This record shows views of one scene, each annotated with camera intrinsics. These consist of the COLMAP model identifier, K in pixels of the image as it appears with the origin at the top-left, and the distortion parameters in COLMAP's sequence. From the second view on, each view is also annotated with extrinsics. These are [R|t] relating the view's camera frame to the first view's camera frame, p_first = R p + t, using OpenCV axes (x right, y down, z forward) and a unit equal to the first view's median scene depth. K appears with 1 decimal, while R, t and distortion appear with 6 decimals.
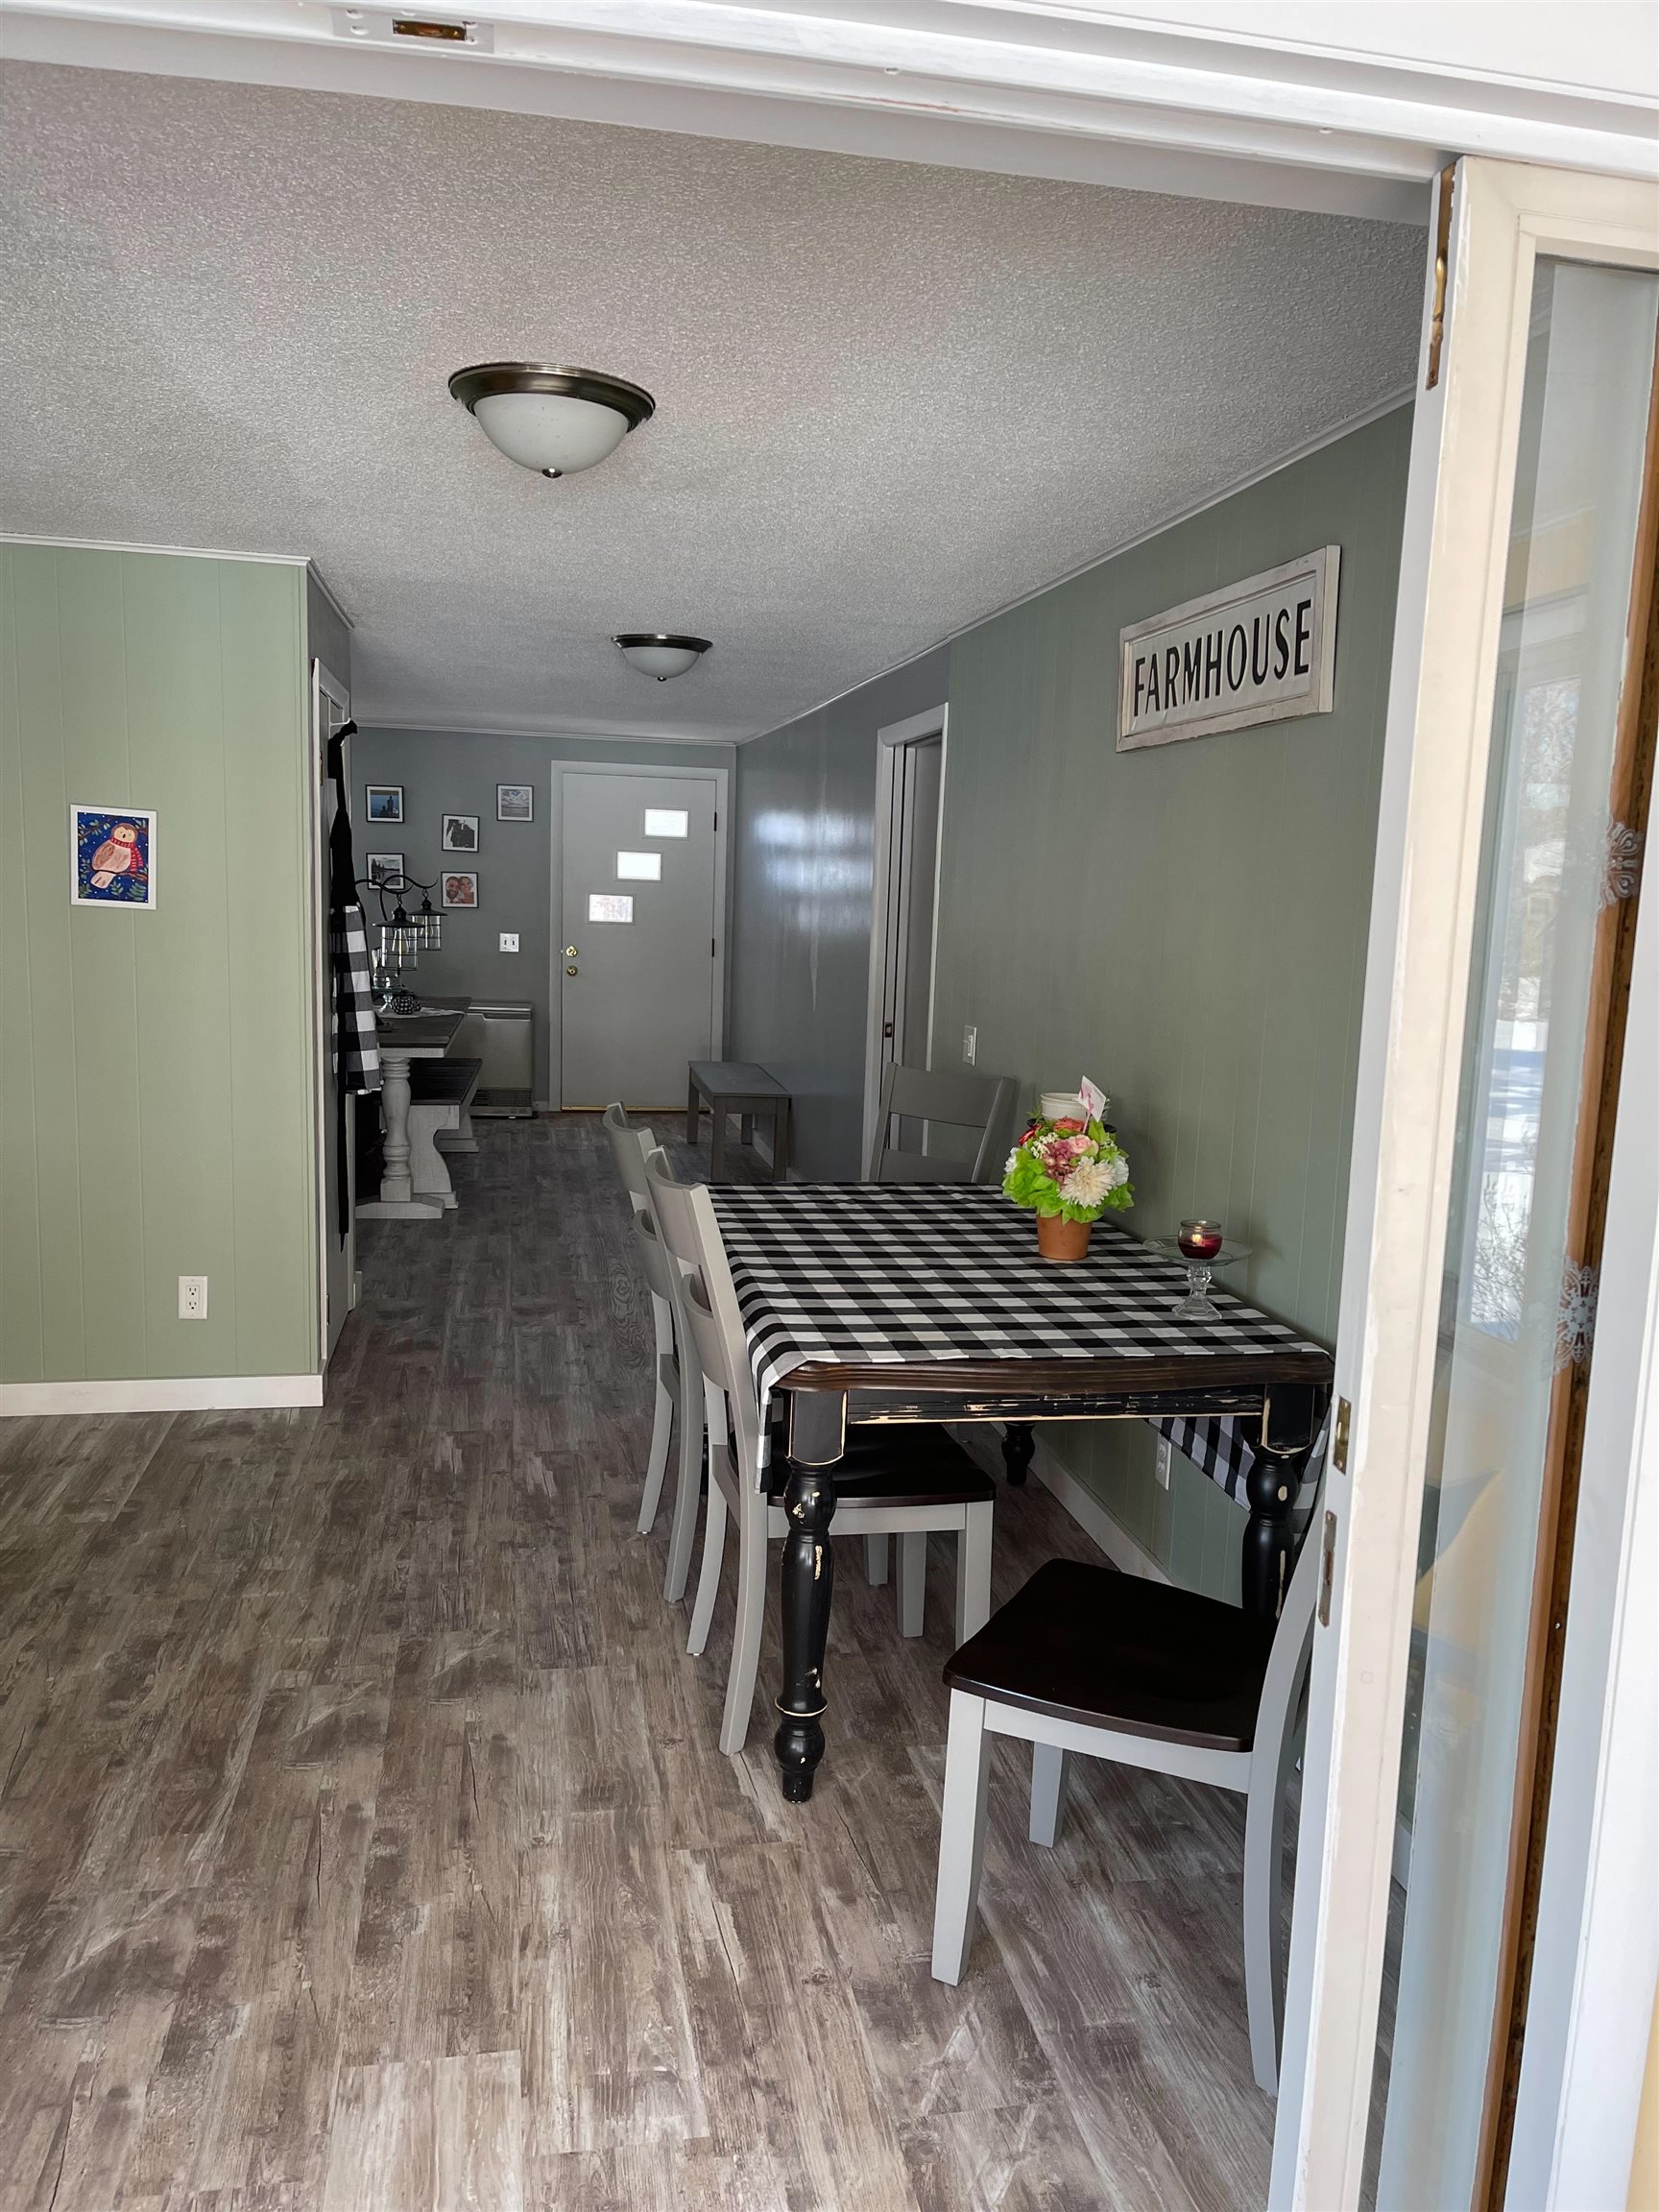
lens RADIAL K [[1669.3, 0, 814.8], [0, 1669.3, 1098.8], [0, 0, 1]] dist [0.075994, -0.093794]
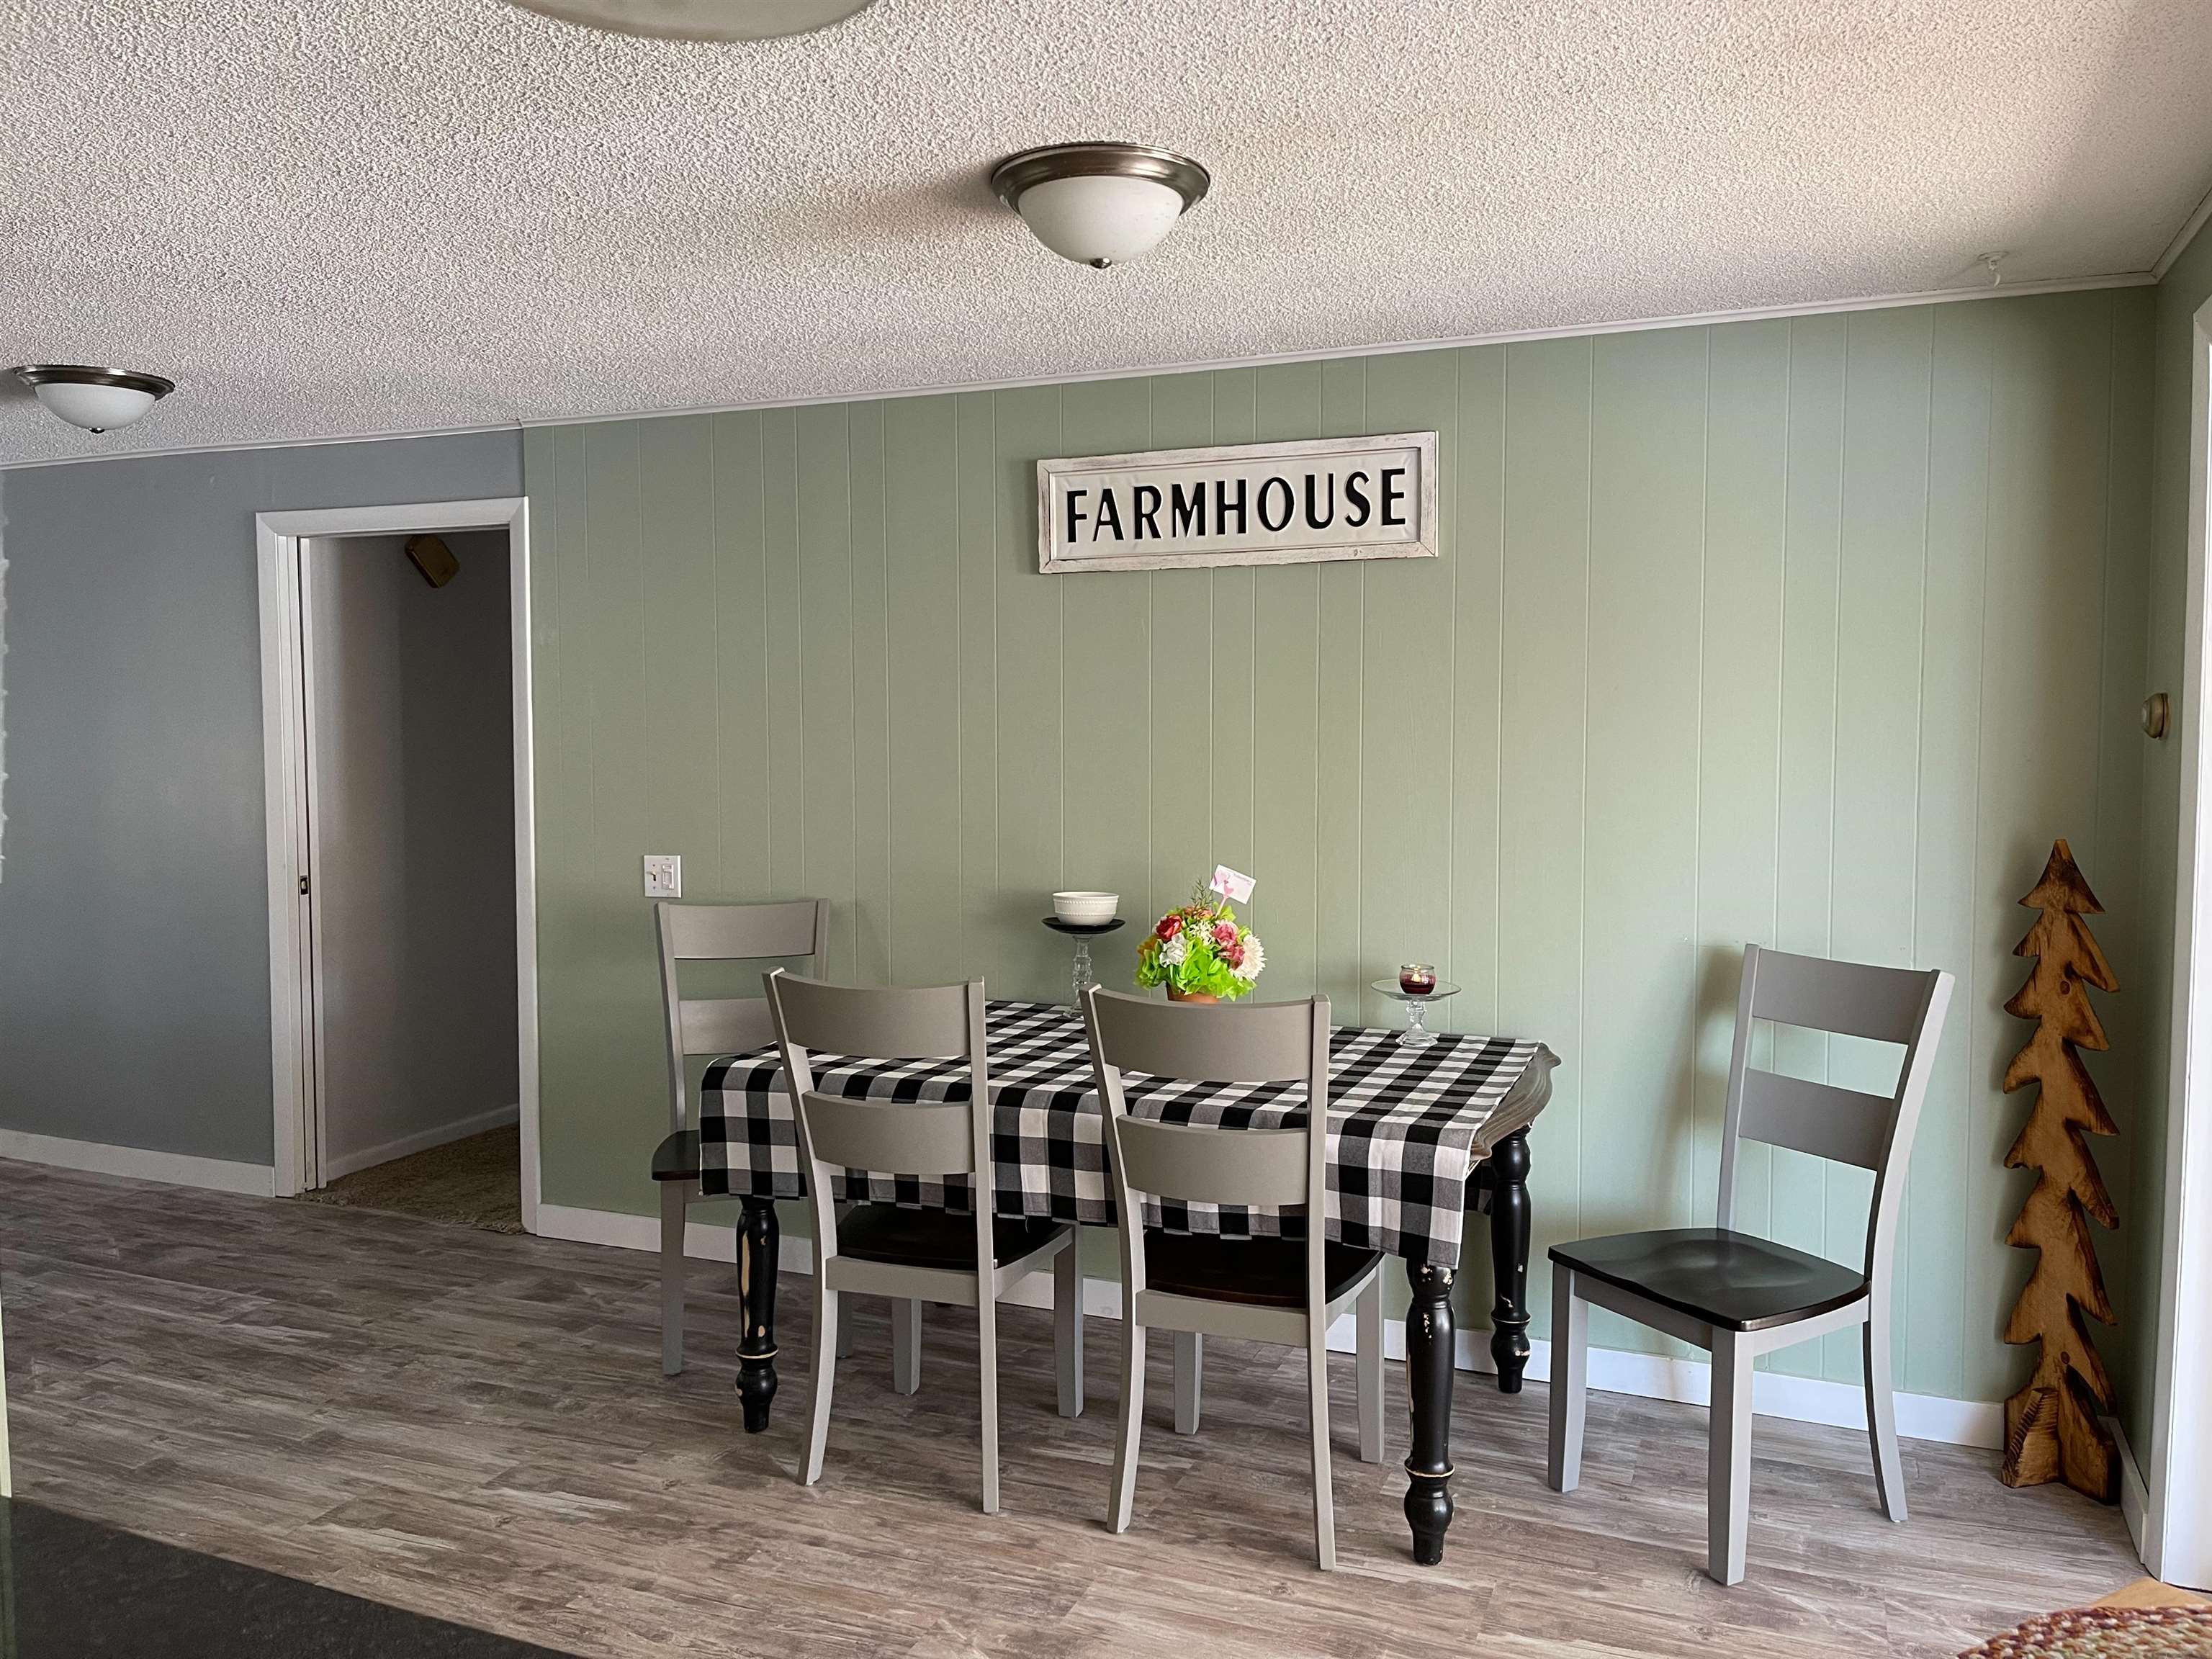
lens RADIAL K [[1669.3, 0, 1107.6], [0, 1669.3, 833.6], [0, 0, 1]] dist [0.075994, -0.093794]
pose [[0.548447, -0.087323, 0.831613, -0.793346], [0.125913, 0.991817, 0.021105, -0.068680], [-0.826651, 0.093136, 0.554954, 0.447149]]
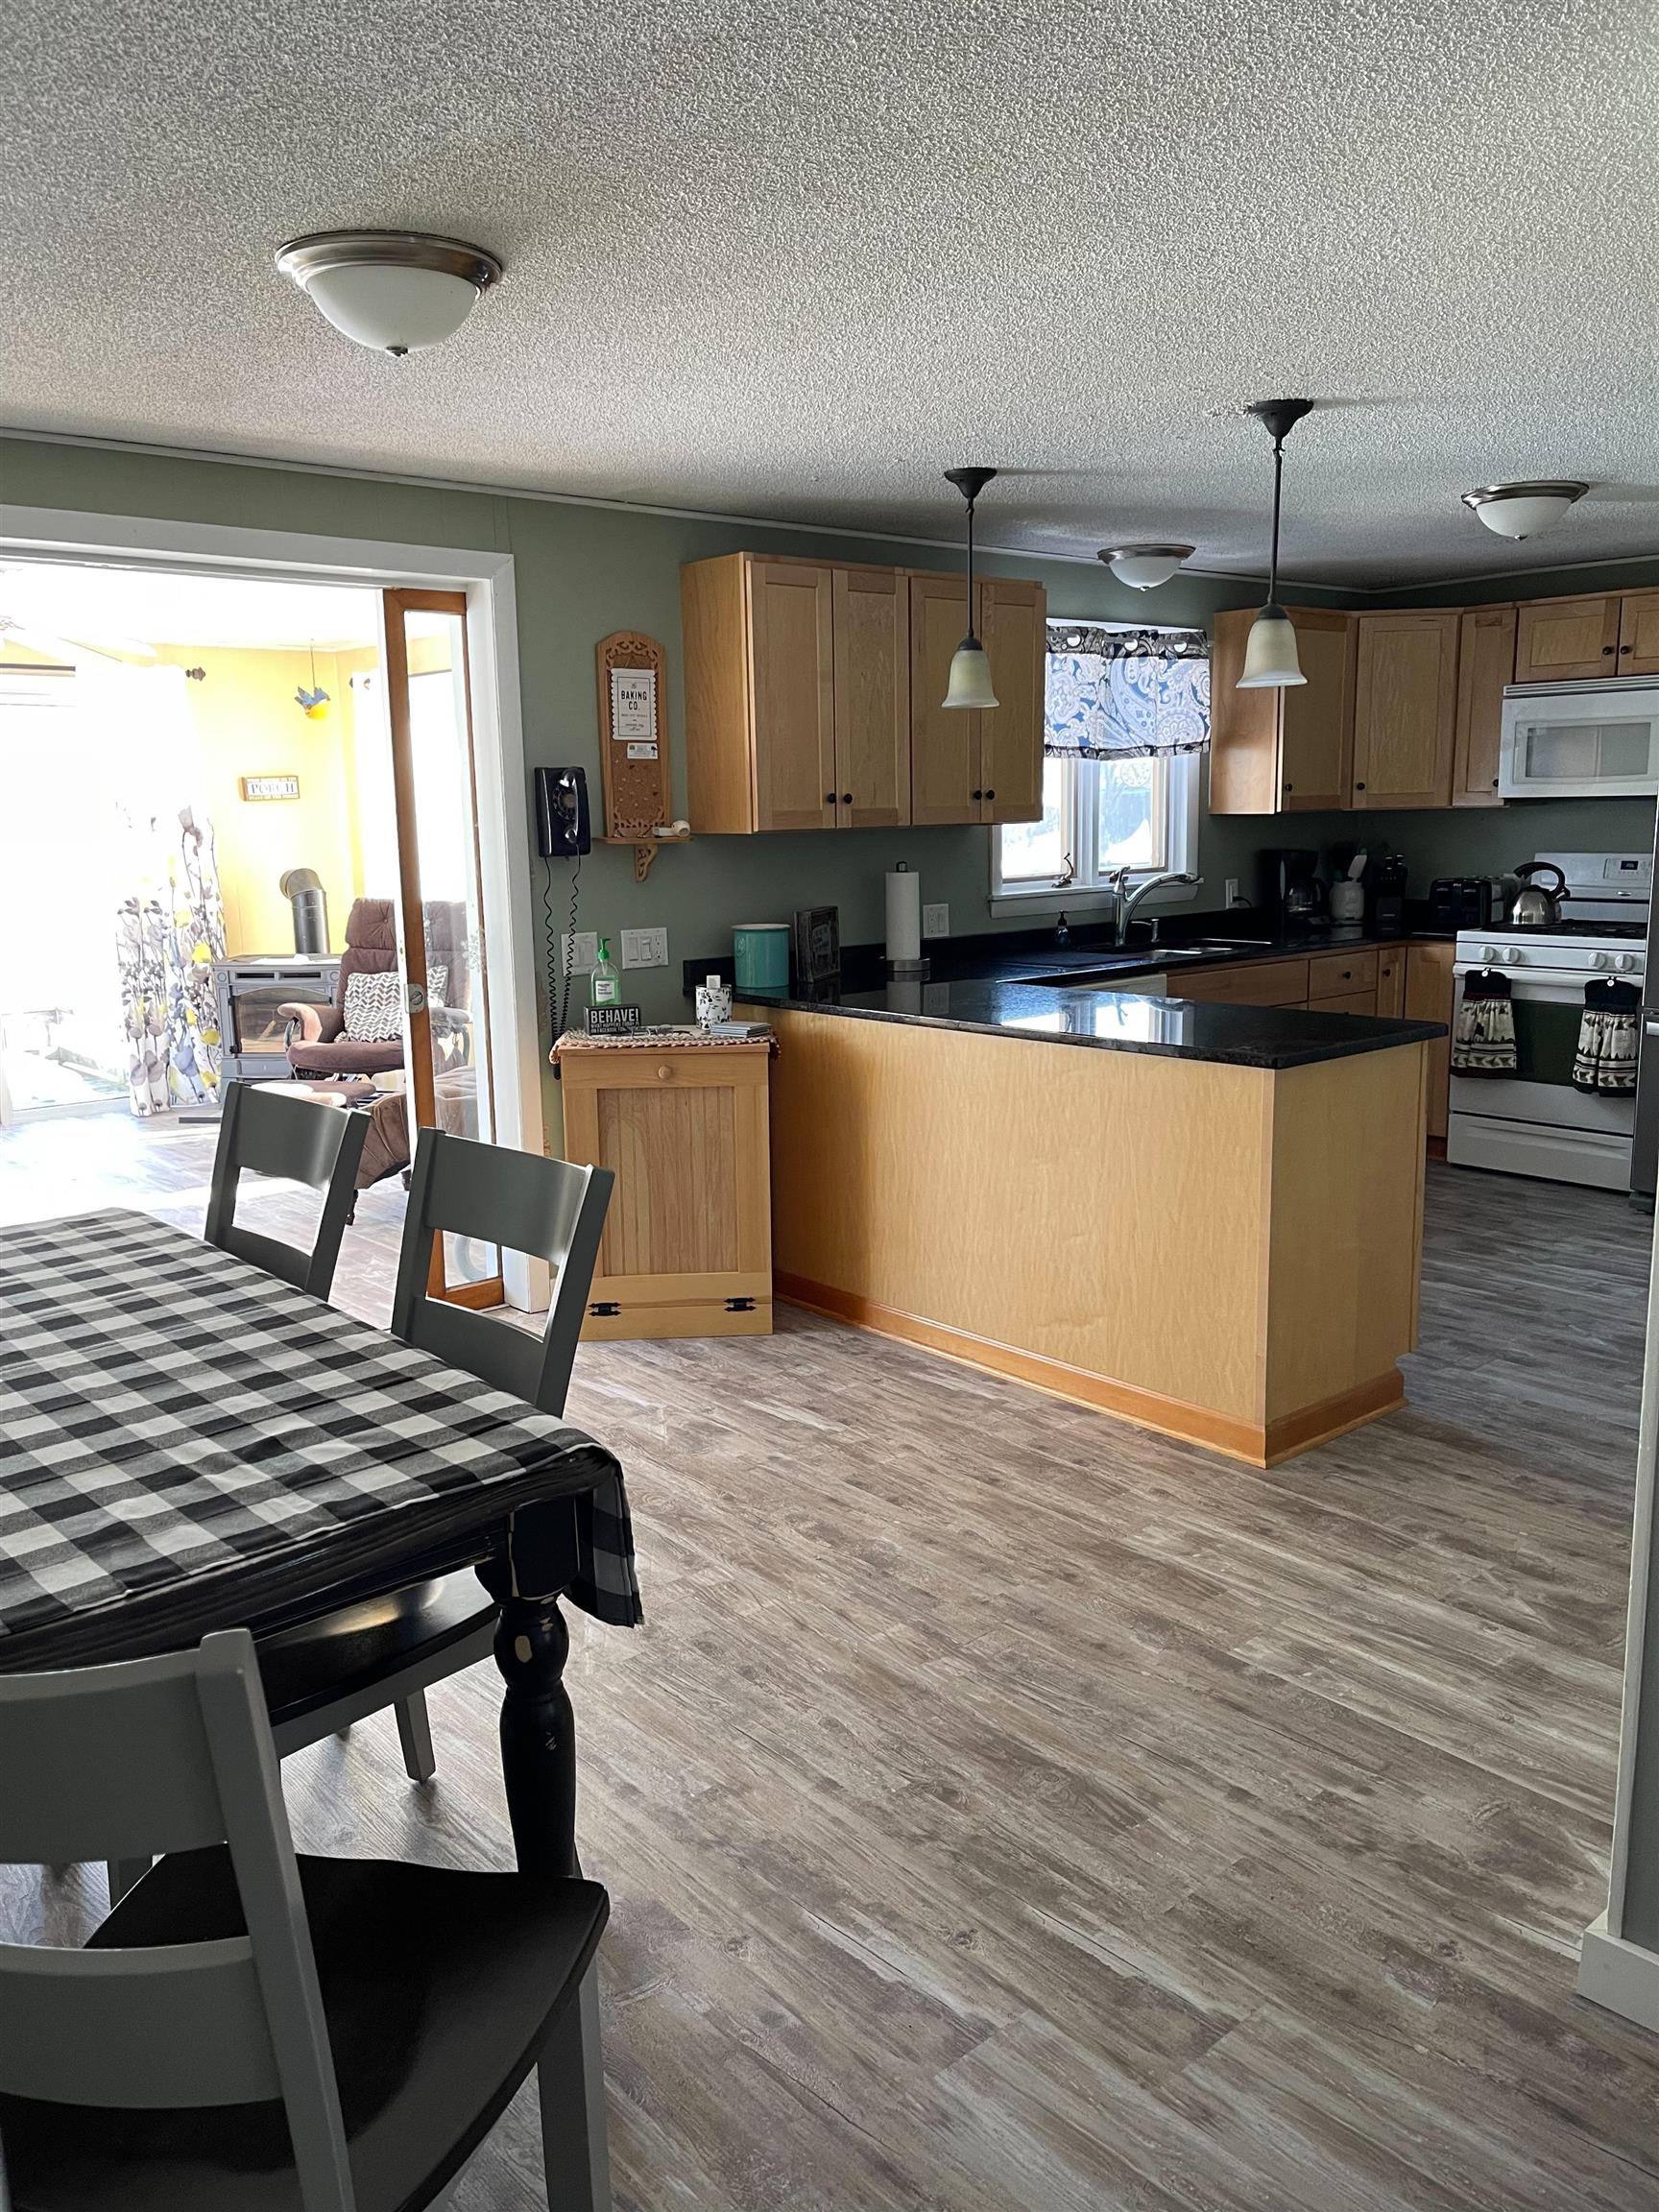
lens RADIAL K [[1669.3, 0, 838.2], [0, 1669.3, 1121.6], [0, 0, 1]] dist [0.075994, -0.093794]
pose [[-0.859348, 0.078367, -0.505352, 0.114166], [-0.077705, 0.956704, 0.280497, -0.205261], [0.505454, 0.280313, -0.816052, 1.692844]]
